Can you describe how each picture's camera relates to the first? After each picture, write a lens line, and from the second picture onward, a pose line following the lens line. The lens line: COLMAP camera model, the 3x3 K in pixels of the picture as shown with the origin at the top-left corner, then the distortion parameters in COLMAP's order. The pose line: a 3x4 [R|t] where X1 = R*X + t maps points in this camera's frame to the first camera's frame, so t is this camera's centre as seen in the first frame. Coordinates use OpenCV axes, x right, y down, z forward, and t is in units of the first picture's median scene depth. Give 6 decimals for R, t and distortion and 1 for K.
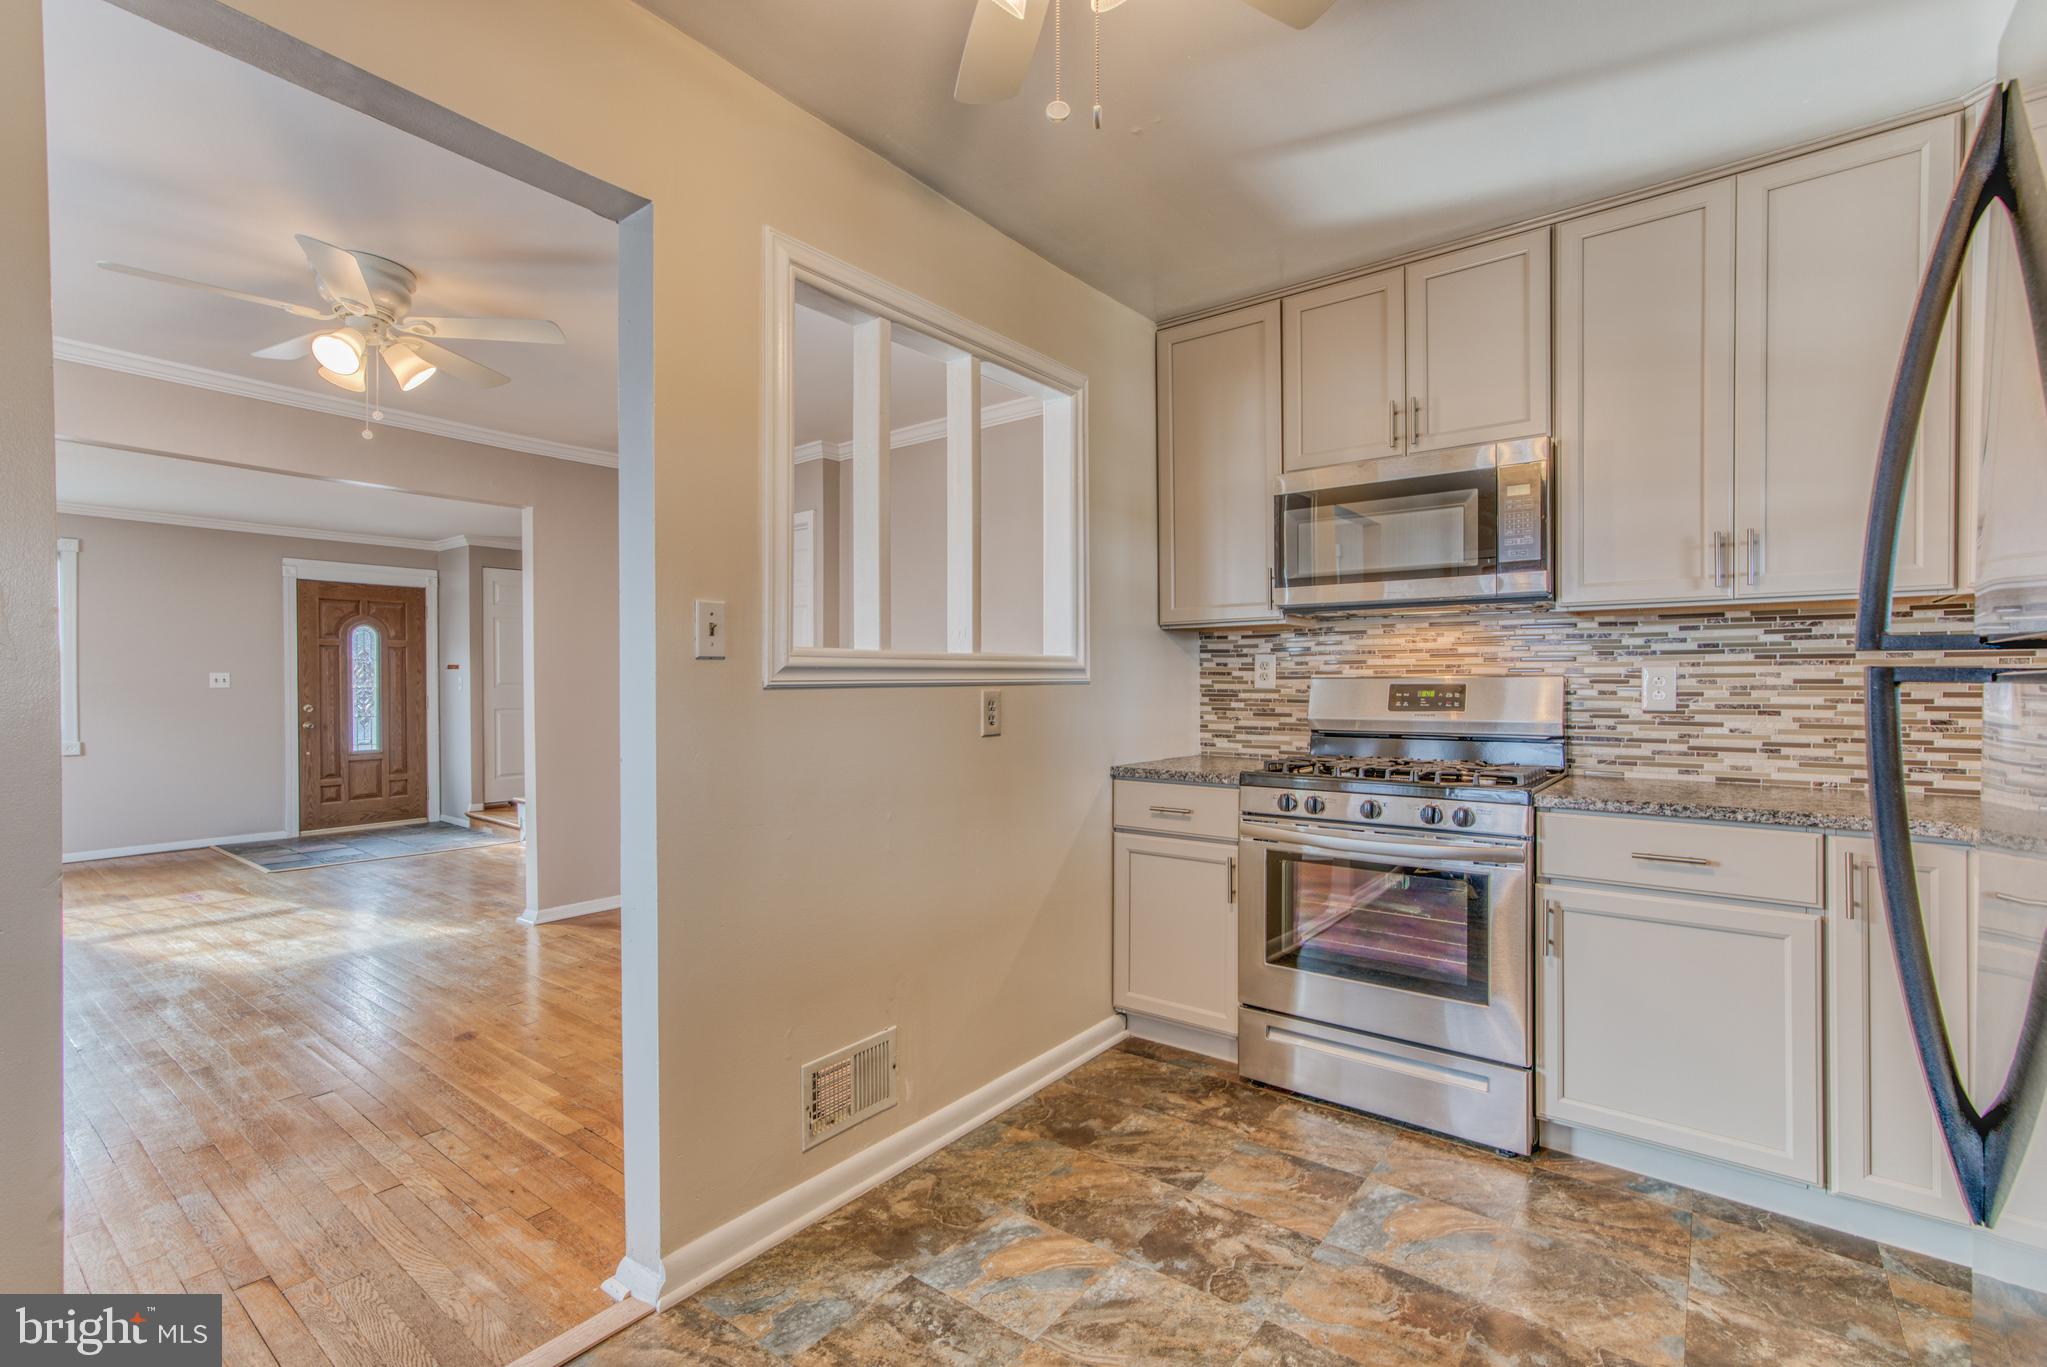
lens RADIAL K [[918.6, 0, 1008.1], [0, 918.6, 681.3], [0, 0, 1]] dist [-0.015698, 0.013126]
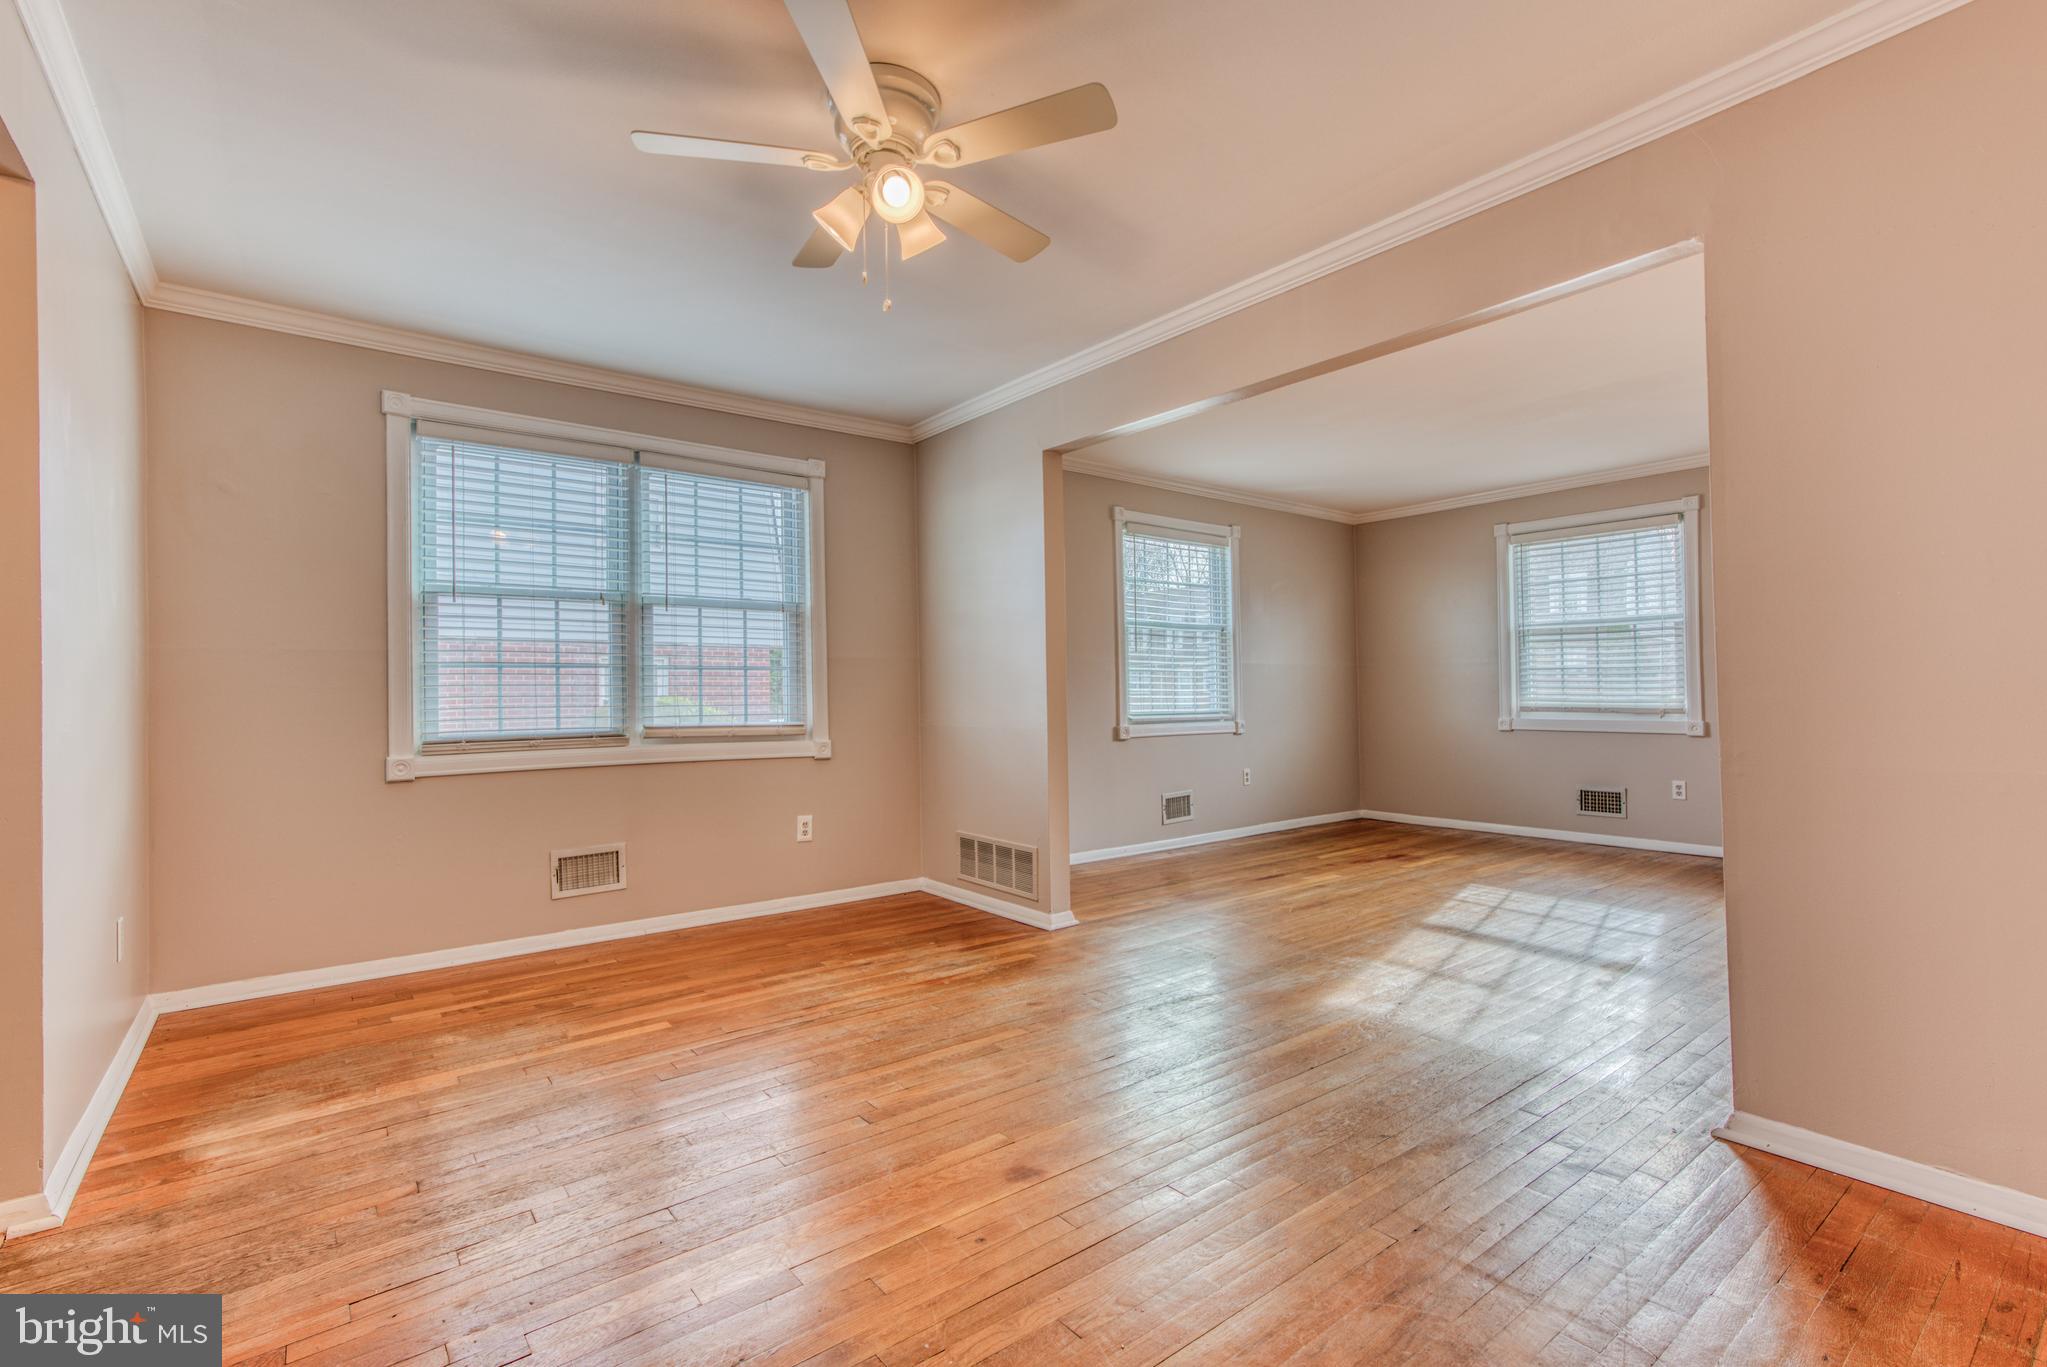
lens RADIAL K [[918.6, 0, 996.3], [0, 918.6, 682.4], [0, 0, 1]] dist [-0.015698, 0.013126]
pose [[-0.249776, -0.005270, -0.968289, 0.015353], [0.018315, 0.999781, -0.010165, 0.020835], [0.968130, -0.020273, -0.249625, 0.466951]]
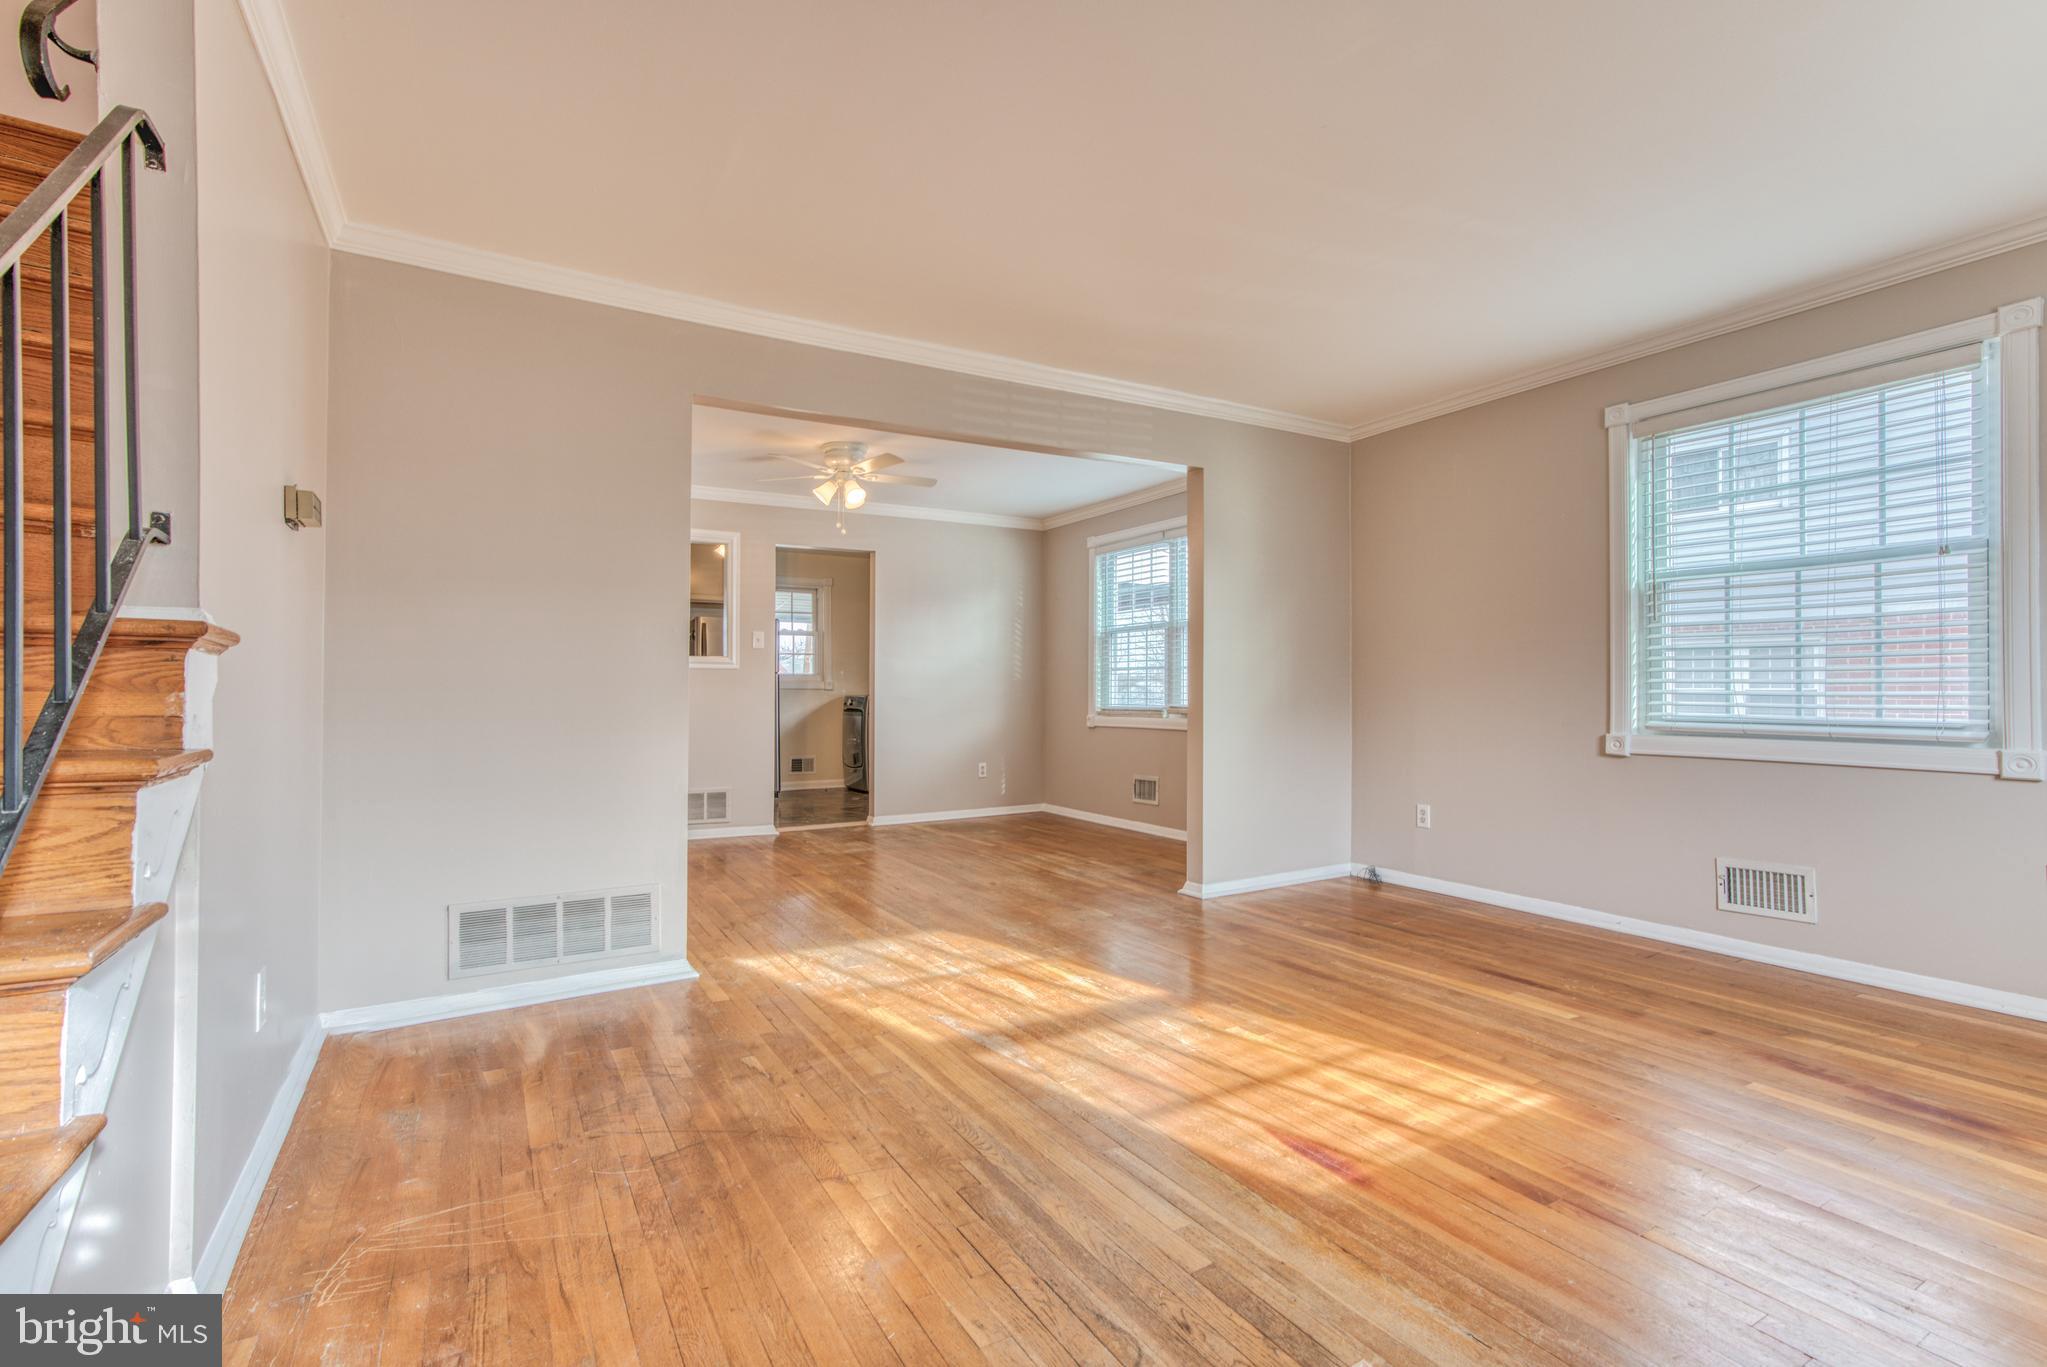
lens RADIAL K [[918.6, 0, 993.4], [0, 918.6, 691.8], [0, 0, 1]] dist [-0.015698, 0.013126]
pose [[-0.921444, 0.007084, 0.388447, -0.640505], [0.004894, 0.999966, -0.006626, 0.029452], [-0.388481, -0.004205, -0.921447, 0.983471]]
